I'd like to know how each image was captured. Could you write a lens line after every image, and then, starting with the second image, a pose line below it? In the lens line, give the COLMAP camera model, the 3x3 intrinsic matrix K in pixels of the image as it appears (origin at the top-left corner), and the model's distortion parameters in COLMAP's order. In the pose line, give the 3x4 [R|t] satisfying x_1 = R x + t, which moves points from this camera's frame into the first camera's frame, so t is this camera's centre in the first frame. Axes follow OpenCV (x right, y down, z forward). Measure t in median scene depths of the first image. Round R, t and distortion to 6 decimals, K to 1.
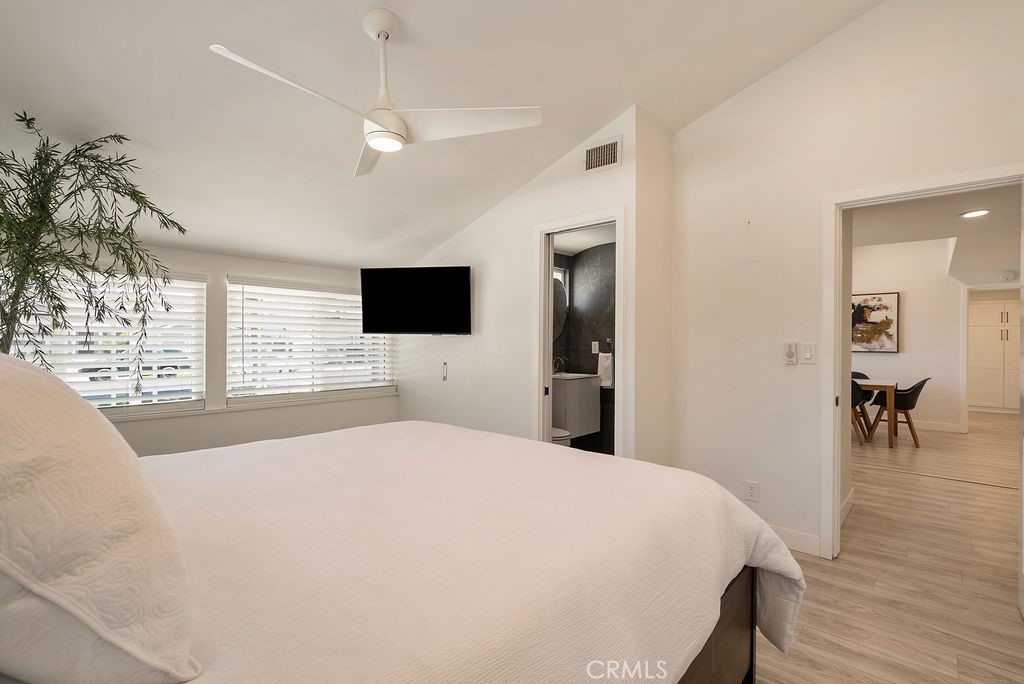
lens RADIAL K [[471.0, 0, 512.0], [0, 471.0, 342.0], [0, 0, 1]] dist [-0.000222, -0.000020]
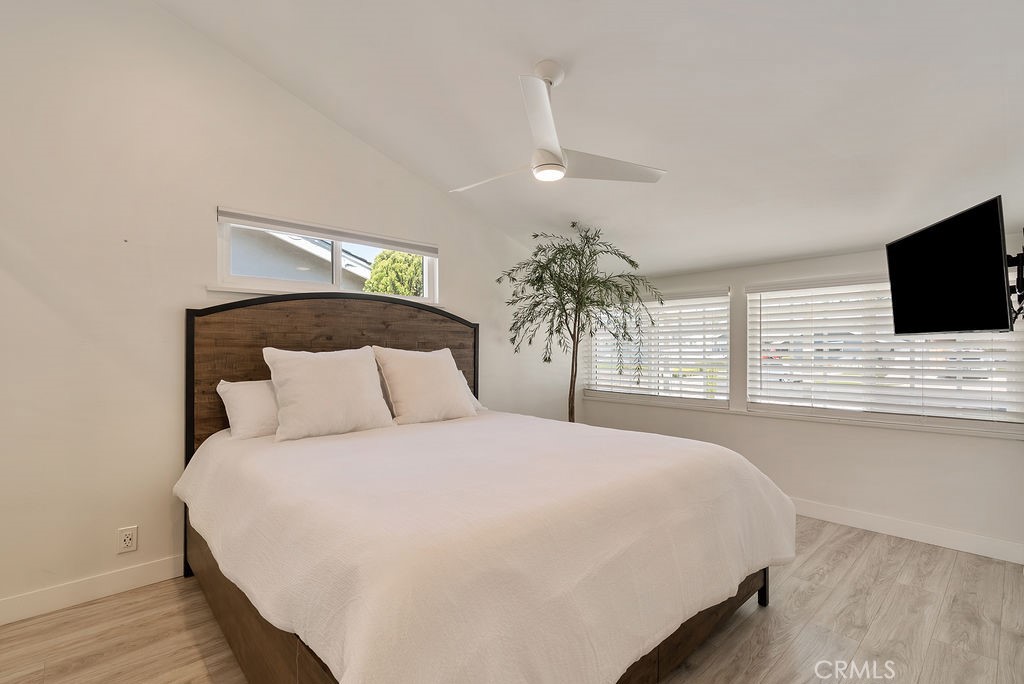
lens RADIAL K [[480.6, 0, 512.0], [0, 480.6, 342.0], [0, 0, 1]] dist [-0.000979, -0.000090]
pose [[-0.082754, -0.022620, -0.996313, 0.475311], [0.000998, 0.999740, -0.022781, 0.007597], [0.996569, -0.002879, -0.082710, 0.524148]]
